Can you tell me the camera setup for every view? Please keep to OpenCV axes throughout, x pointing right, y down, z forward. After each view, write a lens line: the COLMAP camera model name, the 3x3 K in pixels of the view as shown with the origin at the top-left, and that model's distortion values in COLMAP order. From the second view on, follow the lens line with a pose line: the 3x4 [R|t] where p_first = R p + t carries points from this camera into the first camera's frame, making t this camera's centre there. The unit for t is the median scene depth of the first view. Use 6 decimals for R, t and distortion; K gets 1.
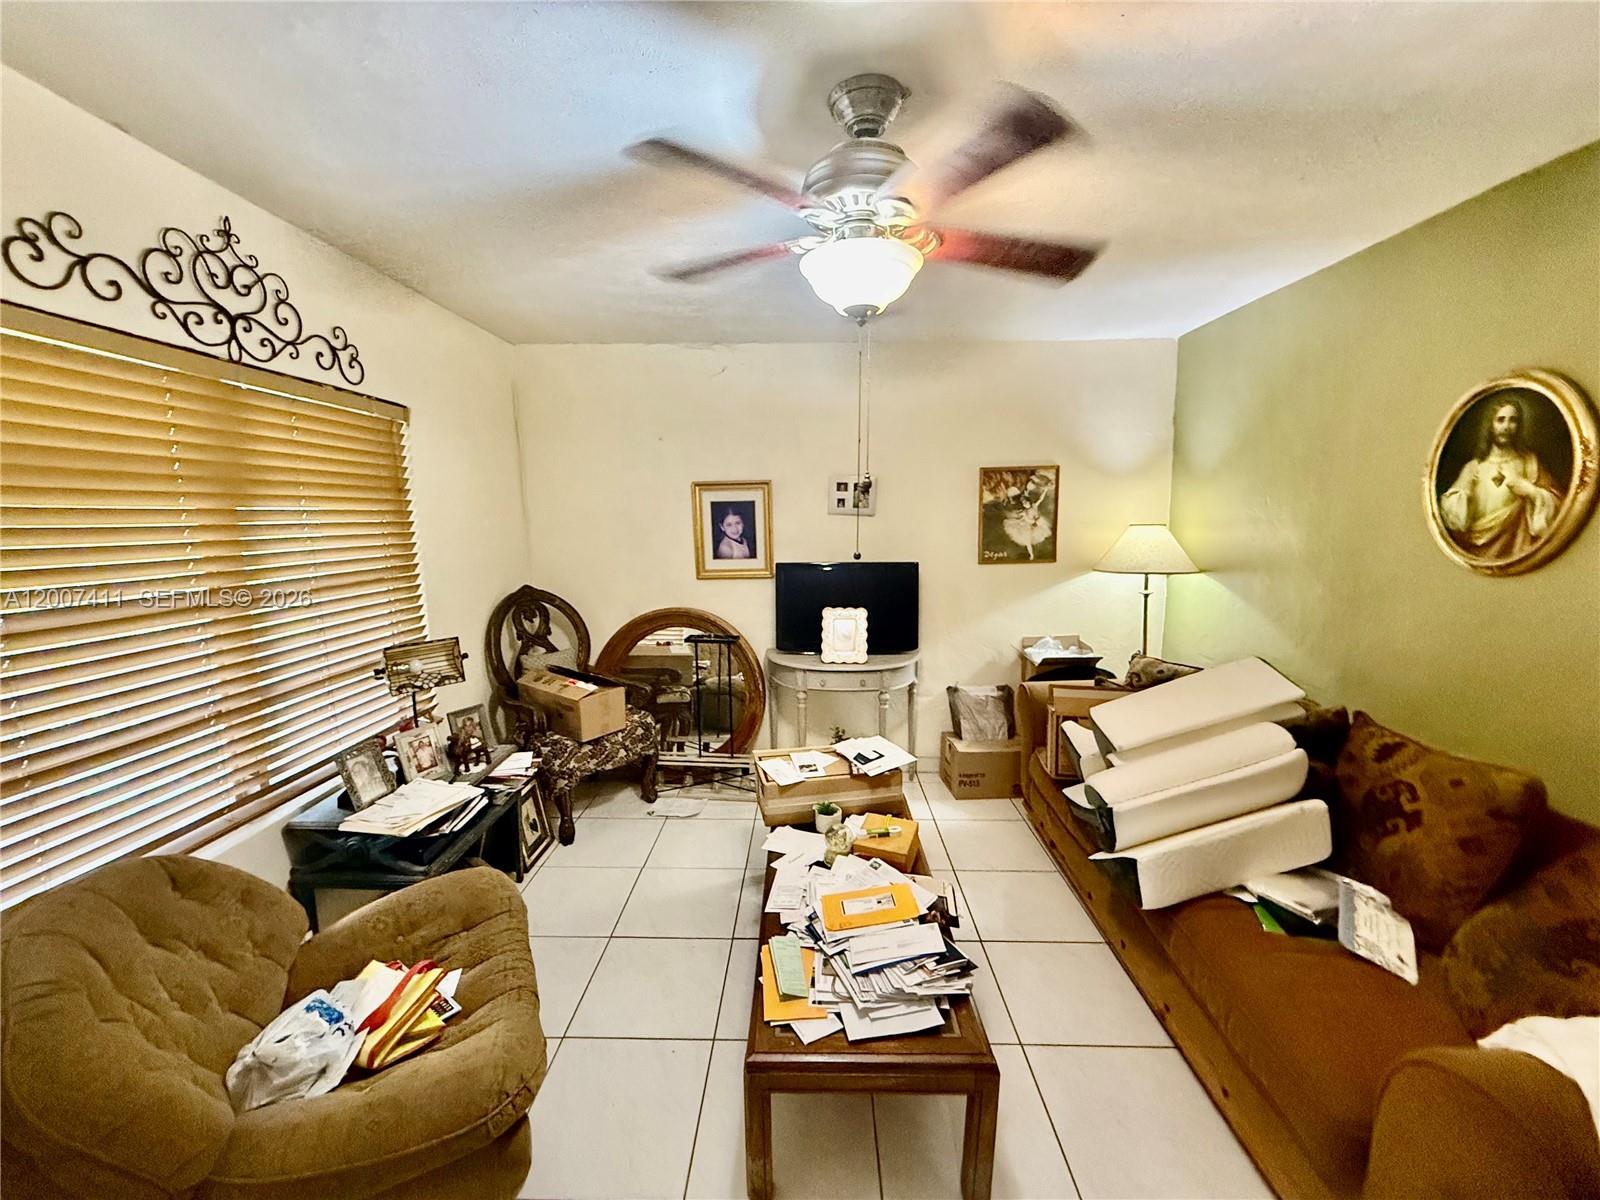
lens RADIAL K [[632.7, 0, 800.0], [0, 632.7, 600.0], [0, 0, 1]] dist [0.000536, 0.000036]
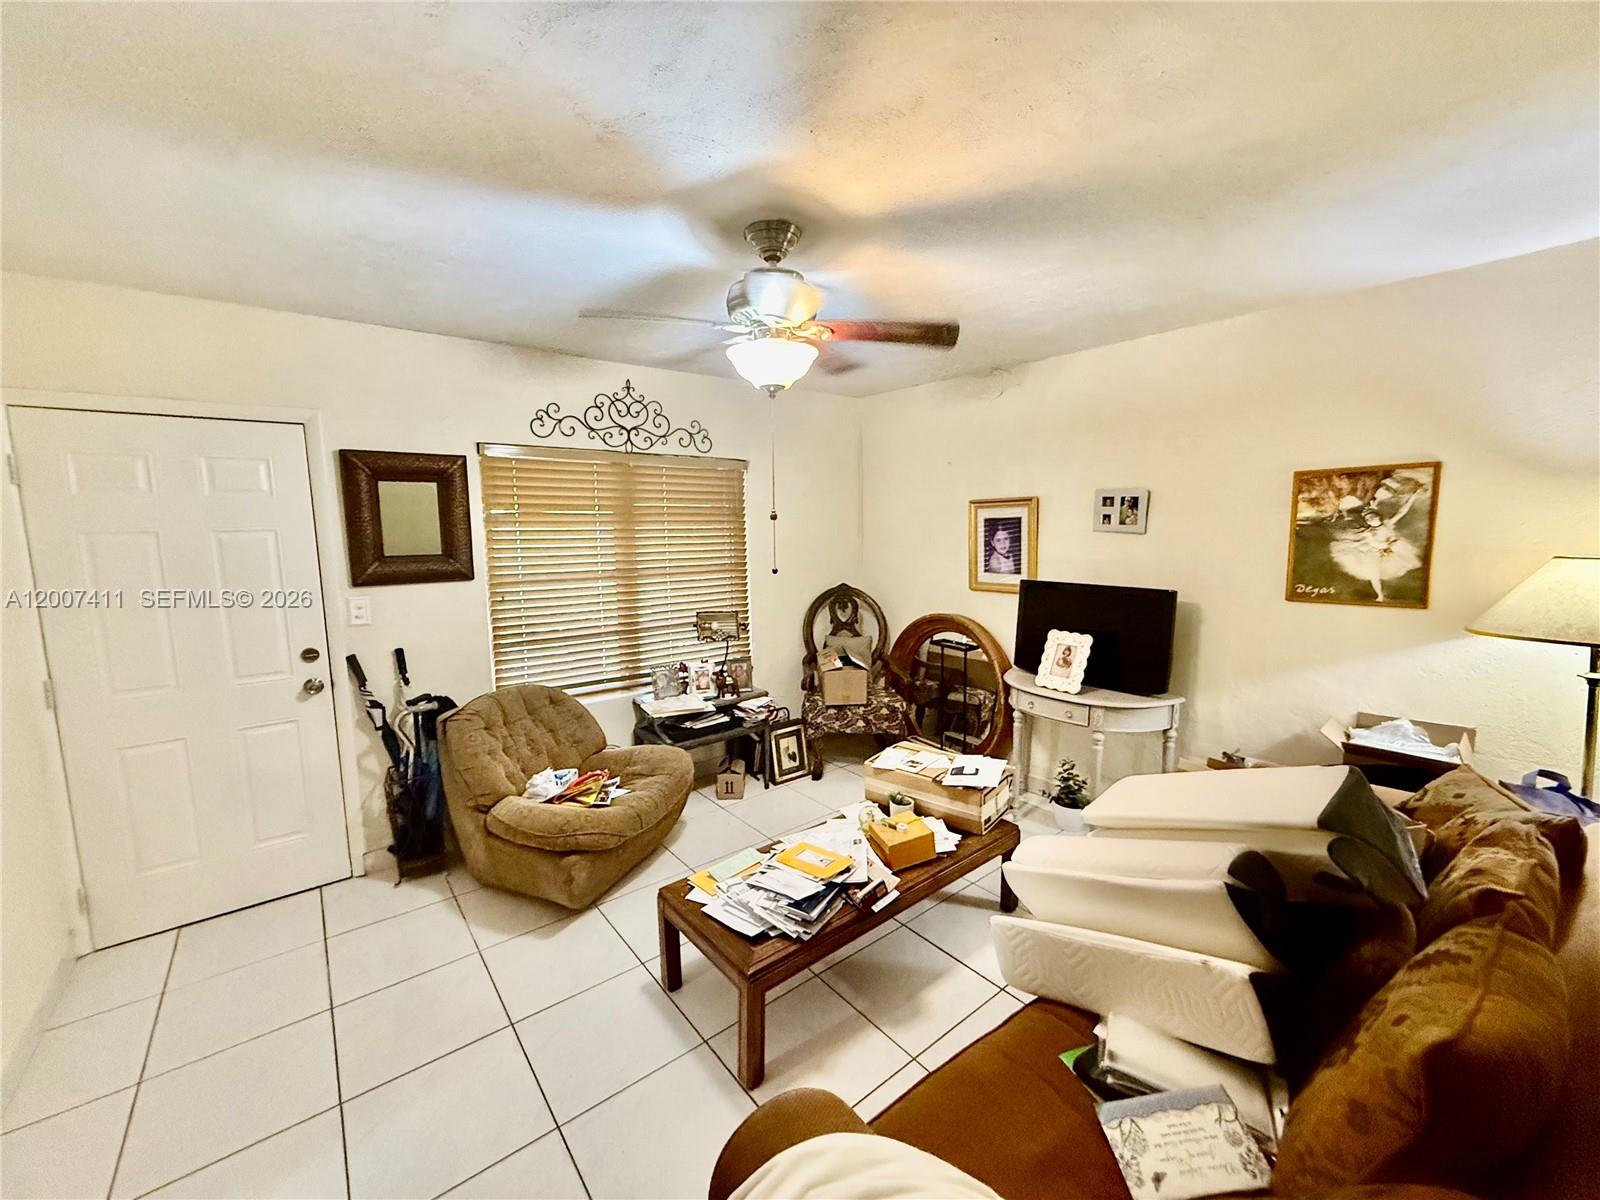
lens RADIAL K [[632.7, 0, 800.0], [0, 632.7, 600.0], [0, 0, 1]] dist [0.000536, 0.000036]
pose [[0.646789, 0.094113, -0.756840, 0.502501], [-0.101475, 0.994153, 0.036904, -0.028156], [0.755888, 0.052932, 0.652557, 0.083546]]
